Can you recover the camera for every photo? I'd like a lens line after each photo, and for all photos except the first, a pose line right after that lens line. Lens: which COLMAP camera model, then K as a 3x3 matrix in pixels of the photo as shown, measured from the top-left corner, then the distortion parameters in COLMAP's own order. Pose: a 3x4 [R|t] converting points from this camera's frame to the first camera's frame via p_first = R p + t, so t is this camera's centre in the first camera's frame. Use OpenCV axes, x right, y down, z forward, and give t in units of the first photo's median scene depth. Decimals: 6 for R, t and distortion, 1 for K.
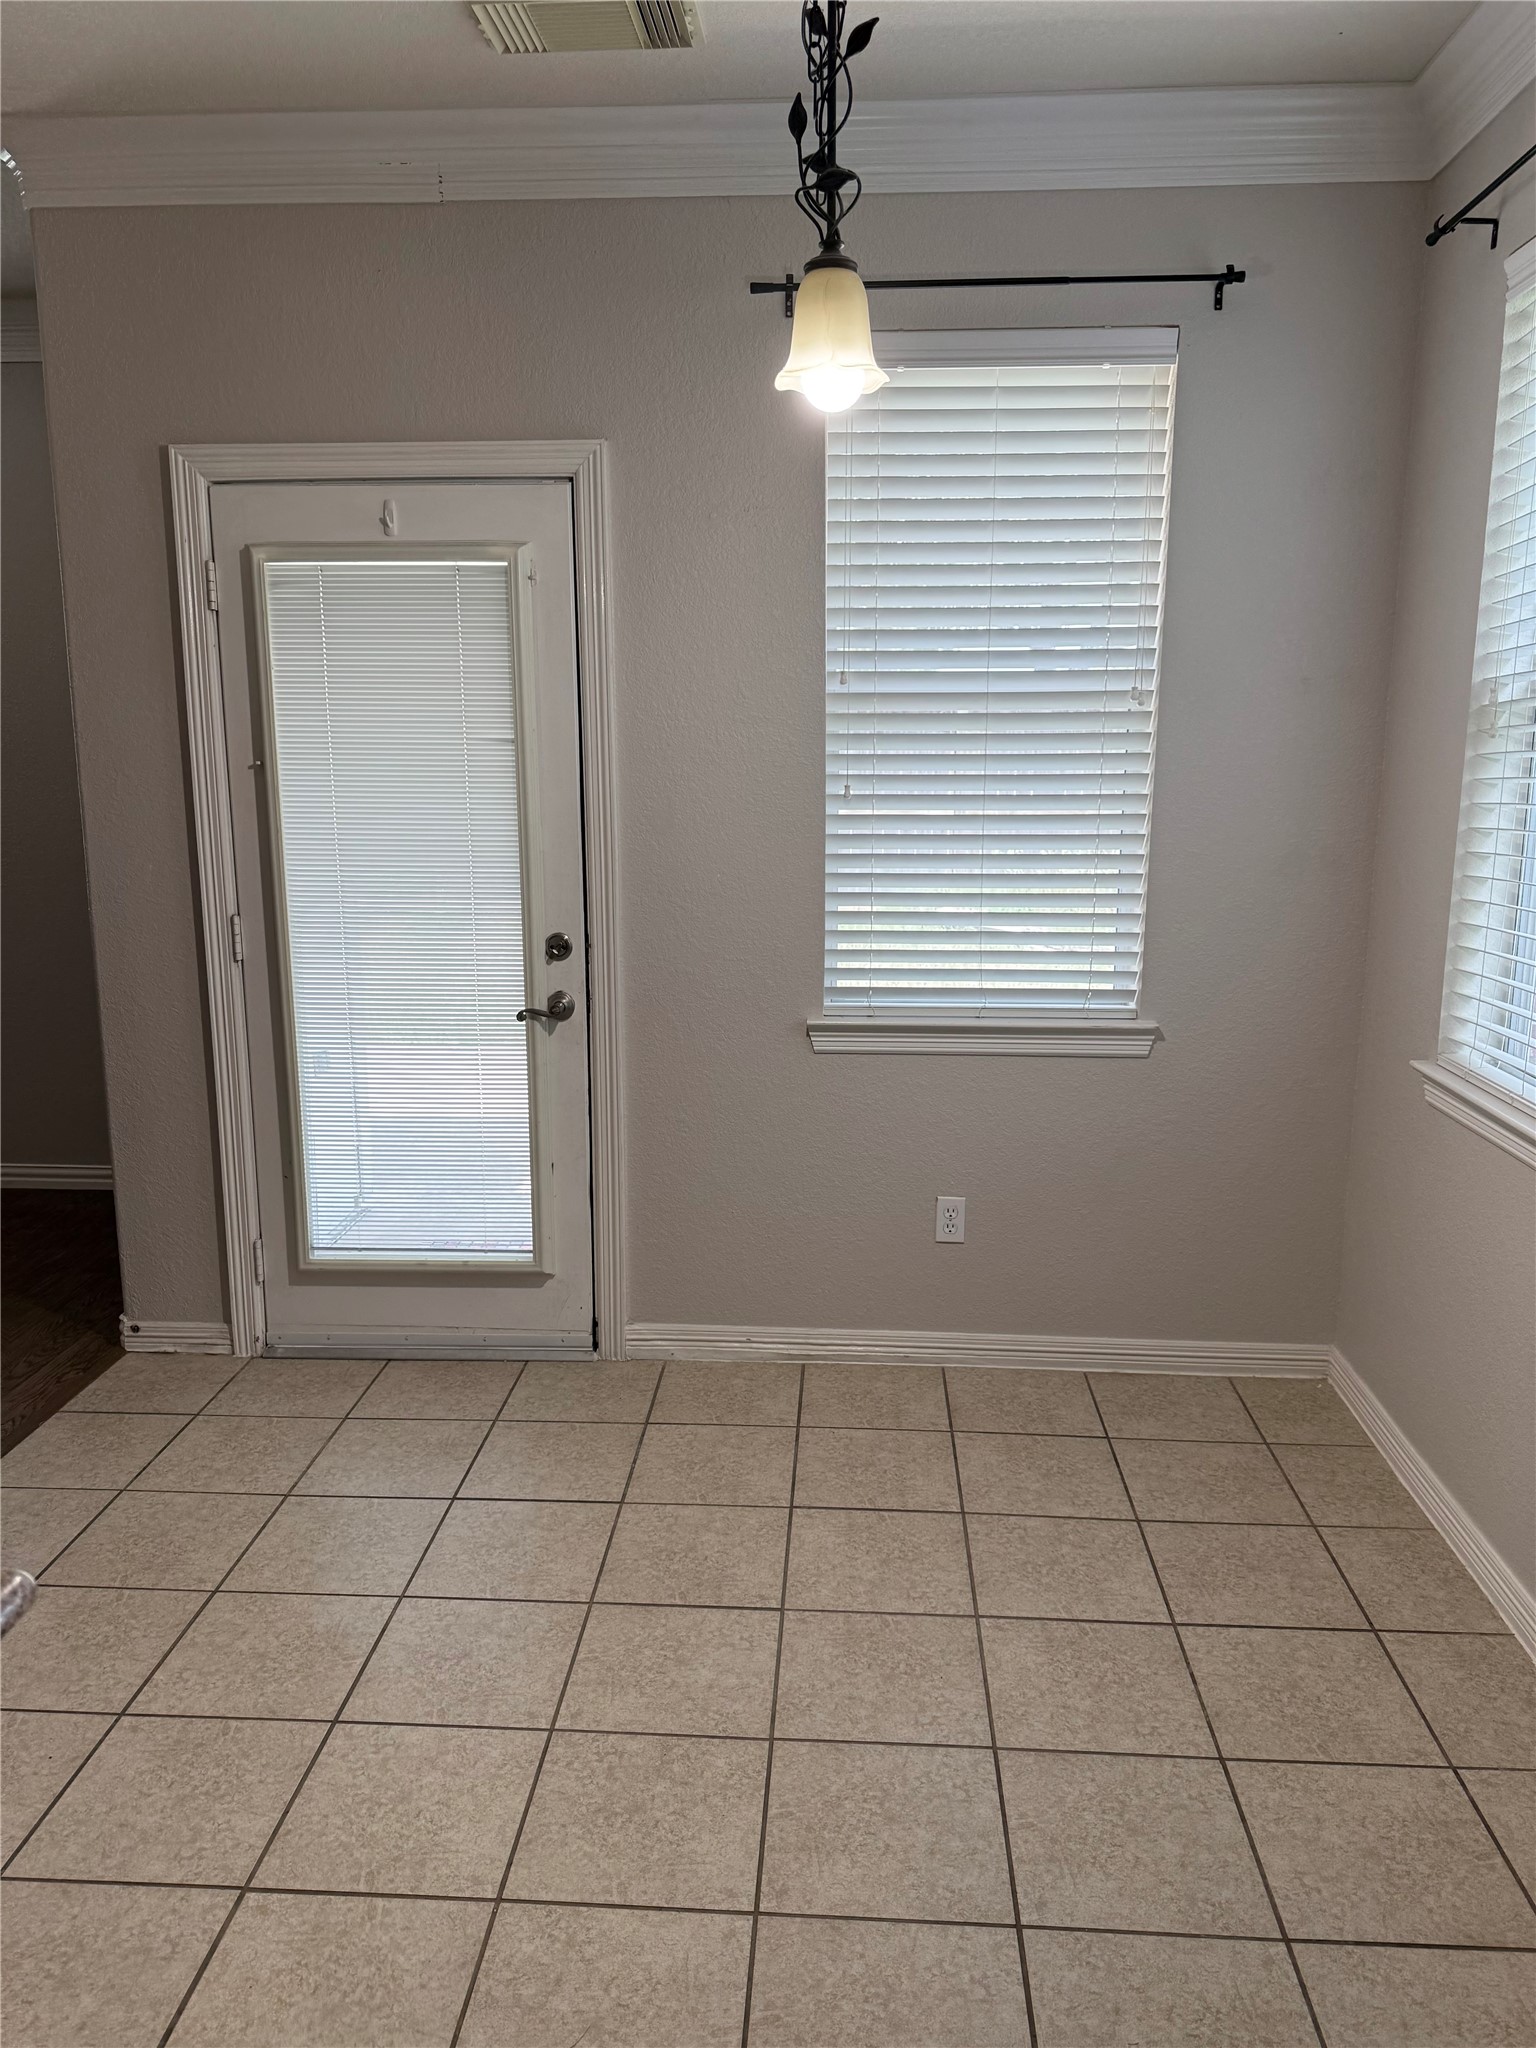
lens RADIAL K [[1446.8, 0, 743.2], [0, 1446.8, 1066.0], [0, 0, 1]] dist [0.037360, -0.051181]
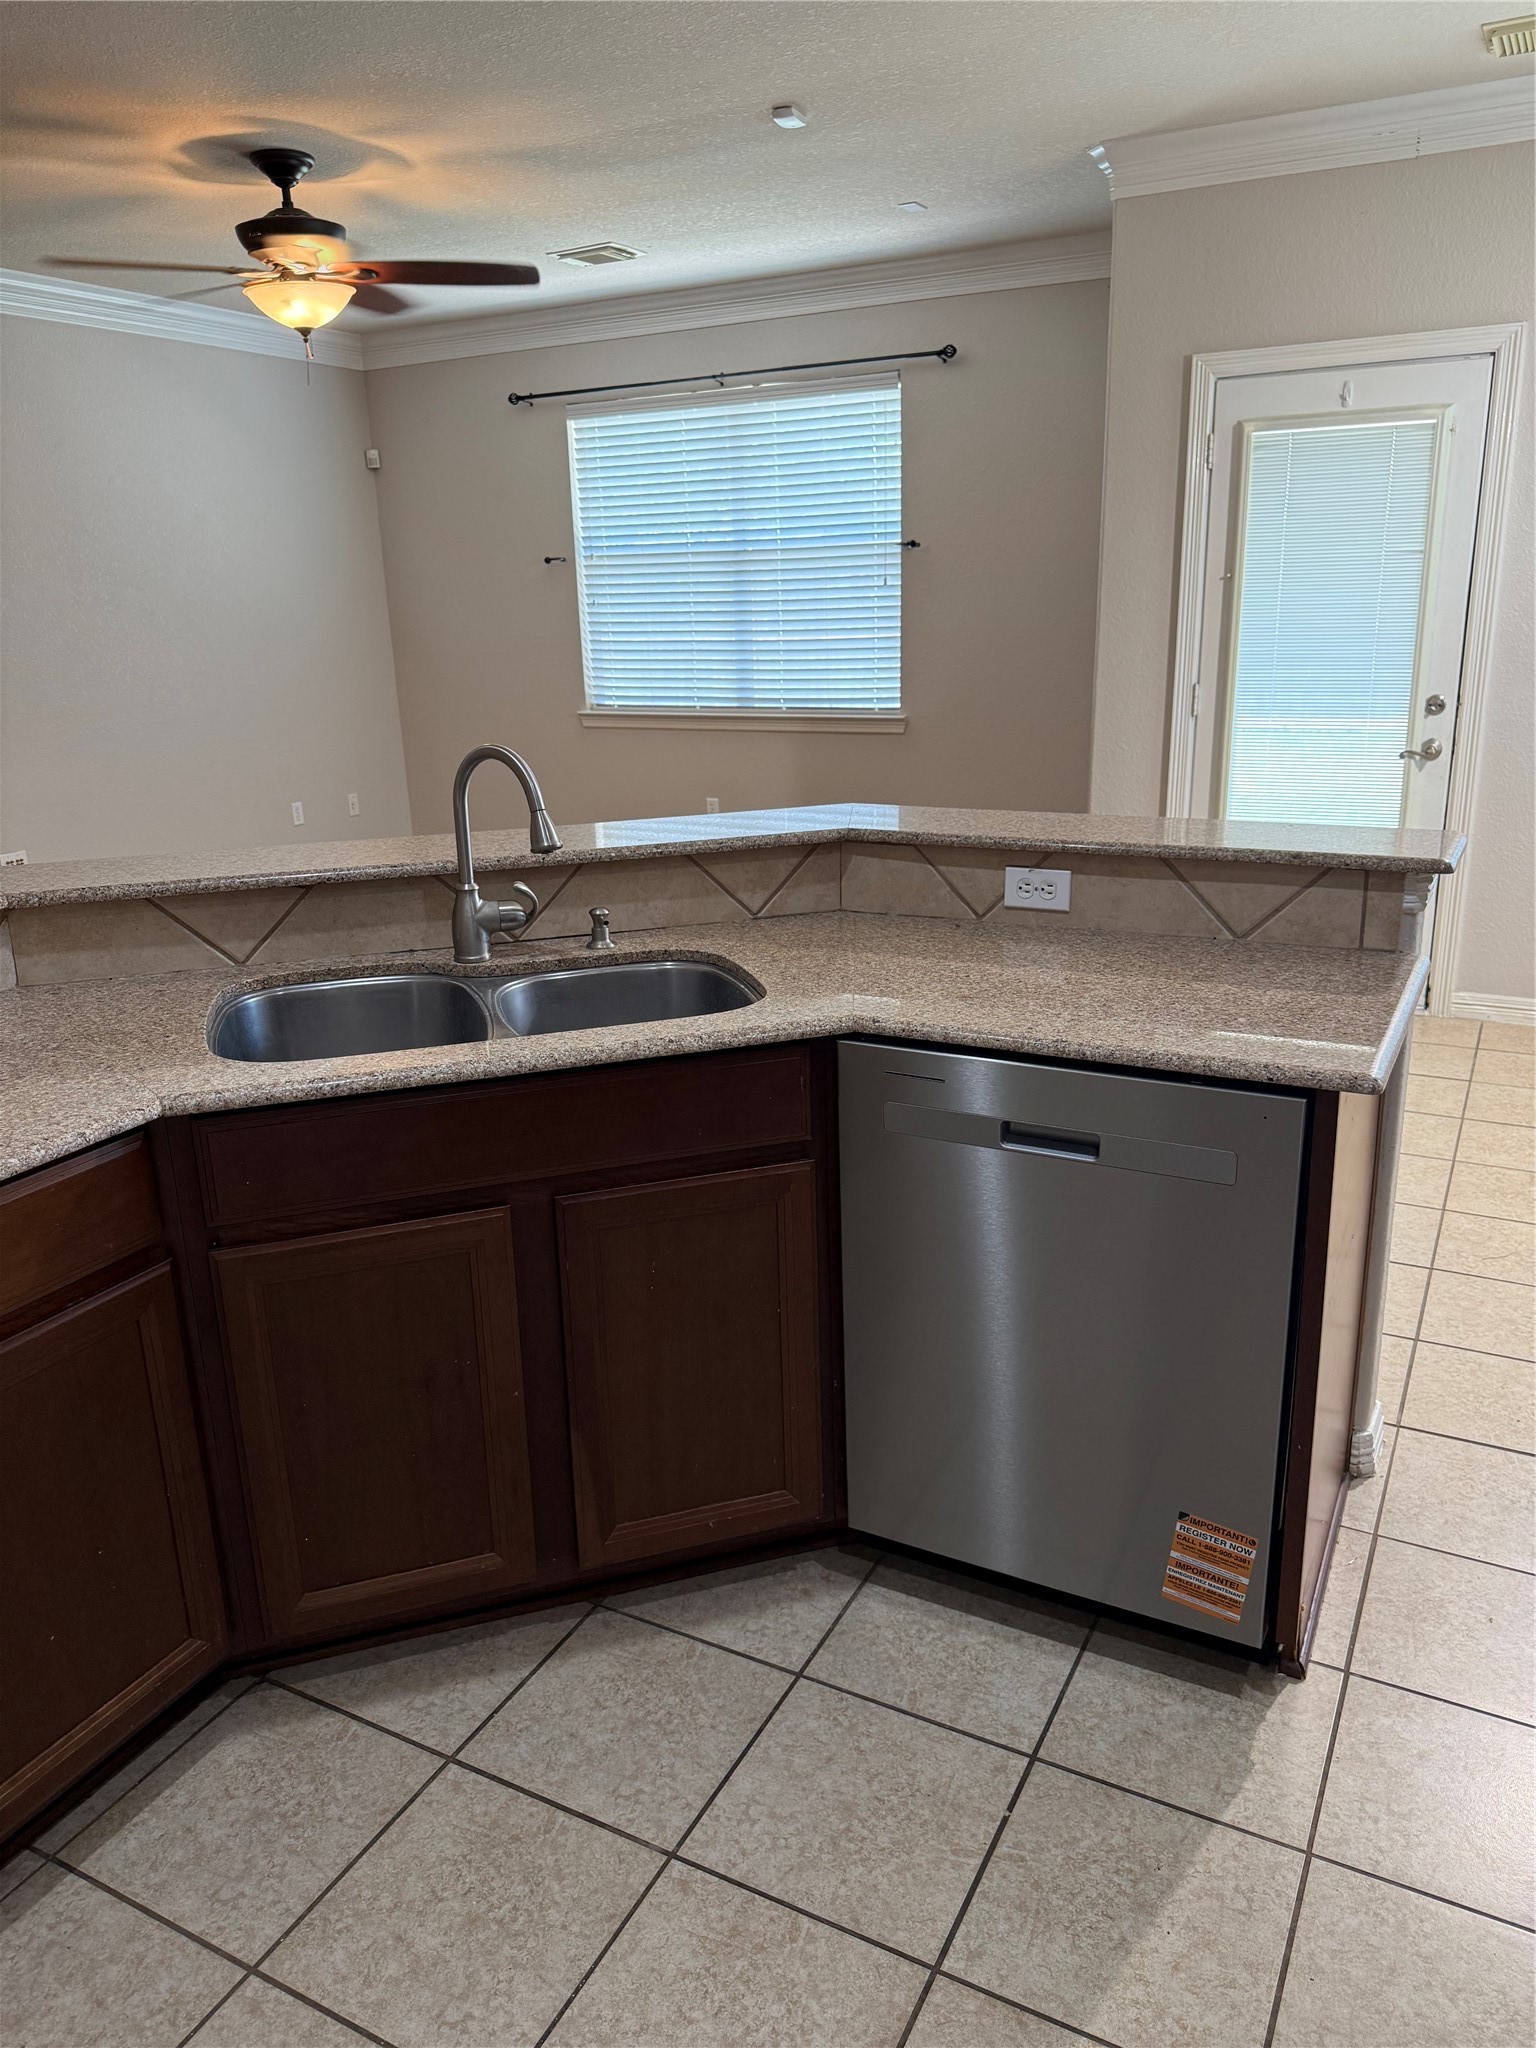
lens RADIAL K [[1446.8, 0, 765.9], [0, 1446.8, 1037.6], [0, 0, 1]] dist [0.037360, -0.051181]
pose [[0.916230, 0.093139, -0.389677, -0.147505], [-0.061186, 0.993723, 0.093651, 0.145033], [0.395954, -0.061963, 0.916177, -0.549945]]
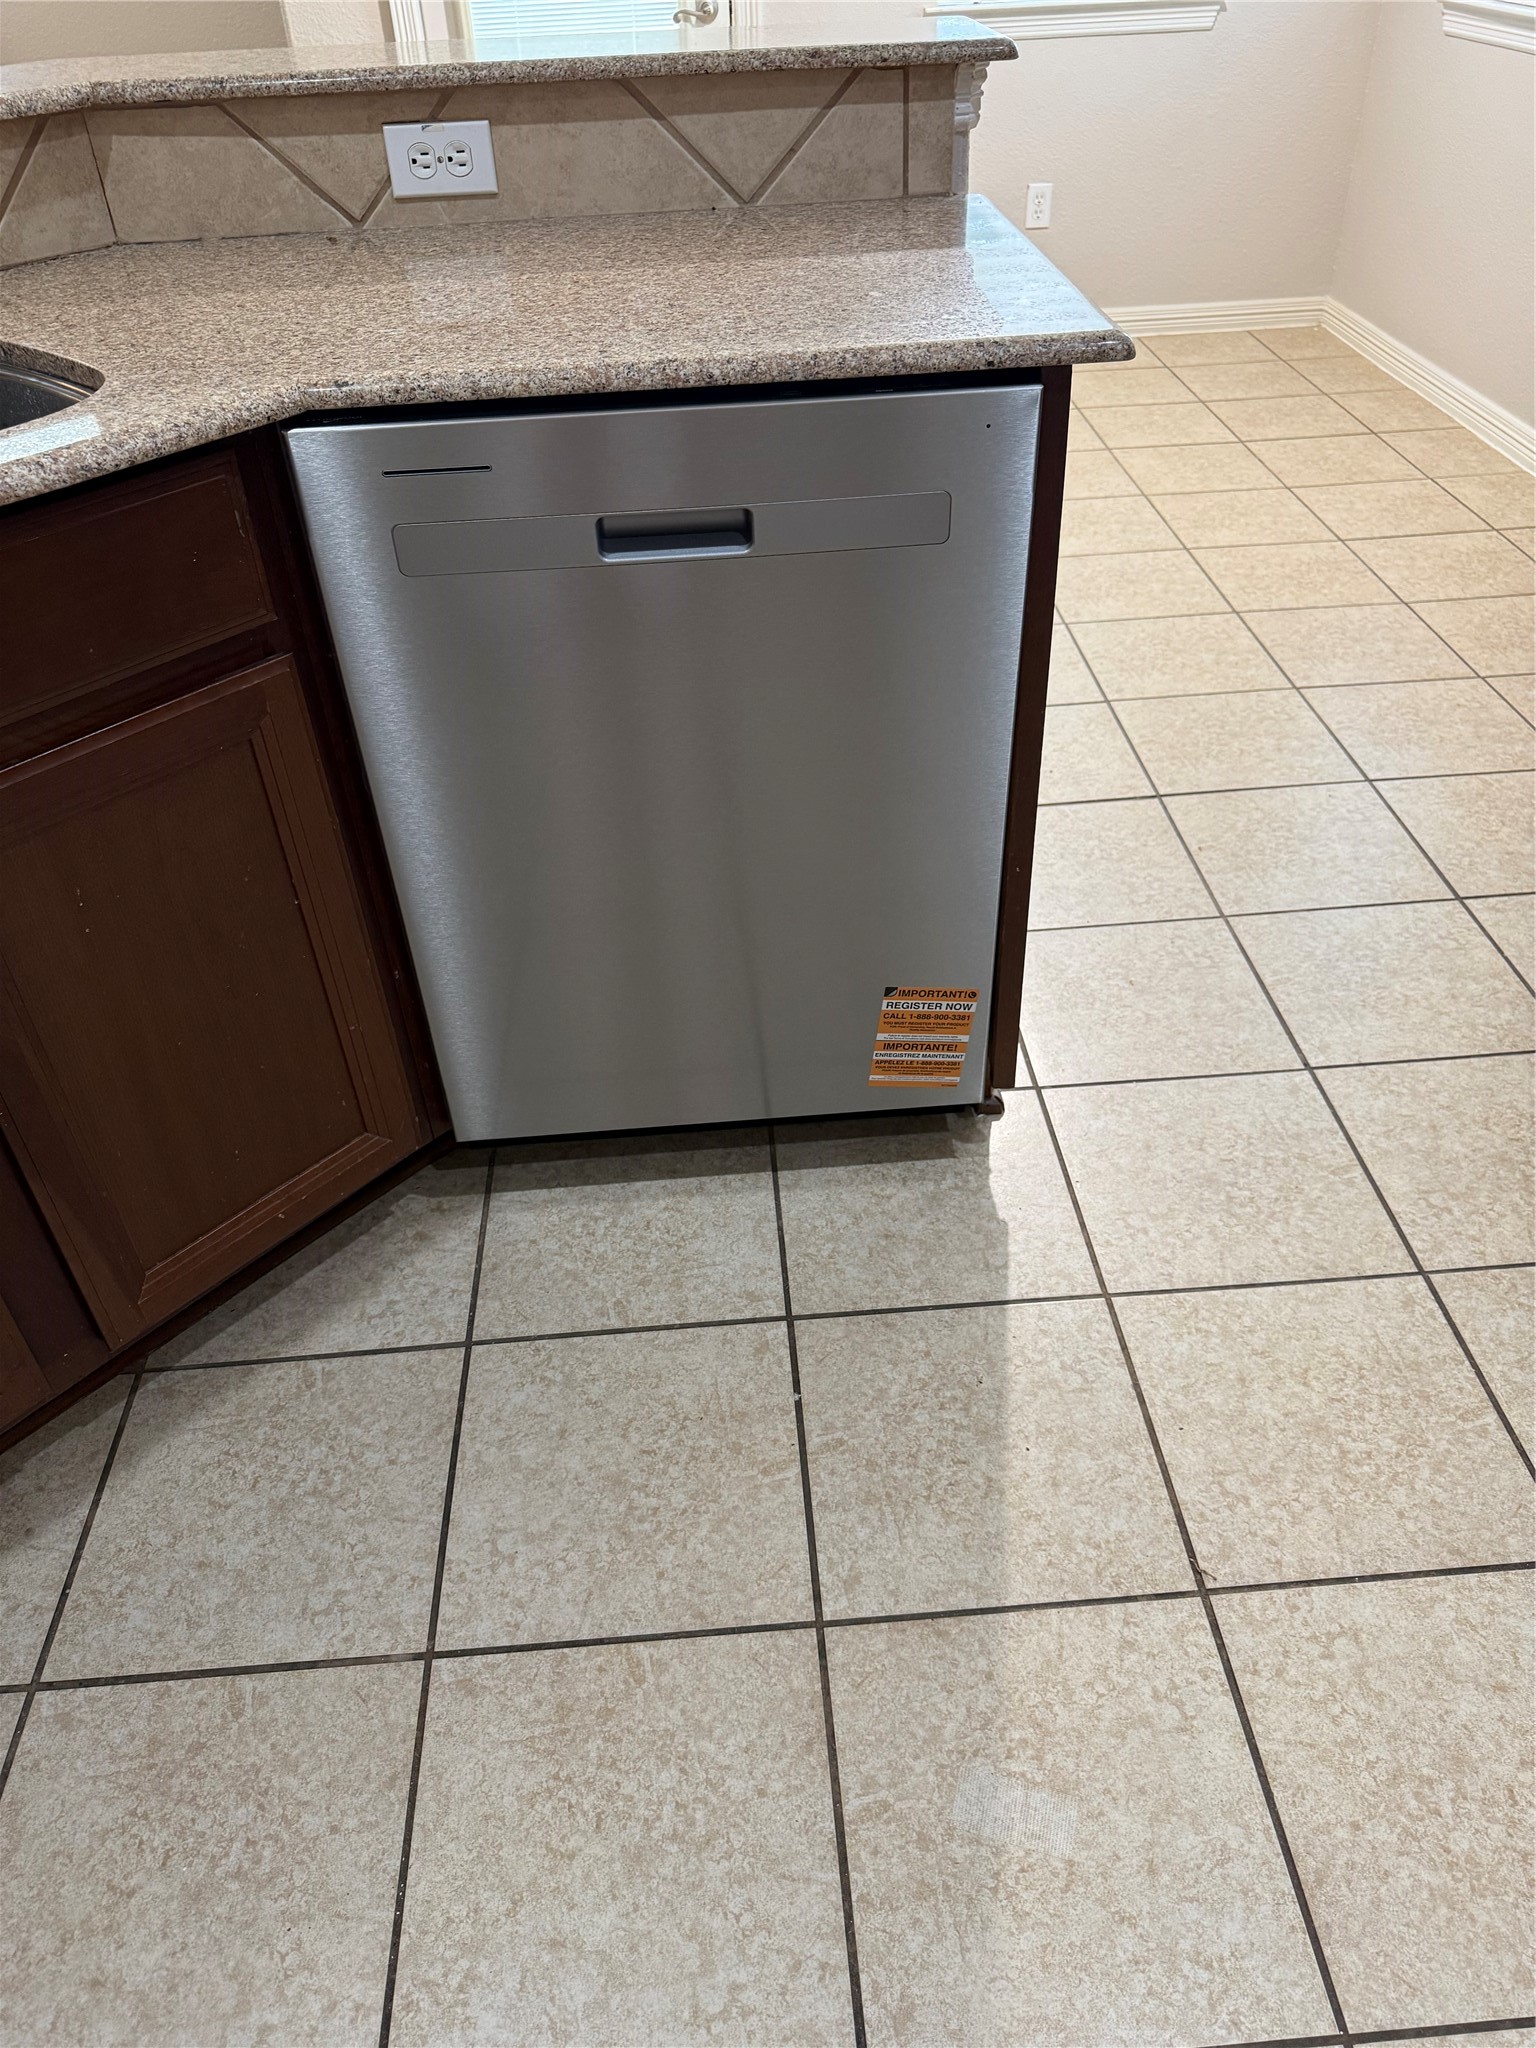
lens RADIAL K [[1446.8, 0, 775.7], [0, 1446.8, 1023.4], [0, 0, 1]] dist [0.037360, -0.051181]
pose [[0.988899, -0.118472, 0.089689, -0.280522], [0.067346, 0.895382, 0.440177, 0.180637], [-0.132454, -0.429250, 0.893420, -0.381395]]
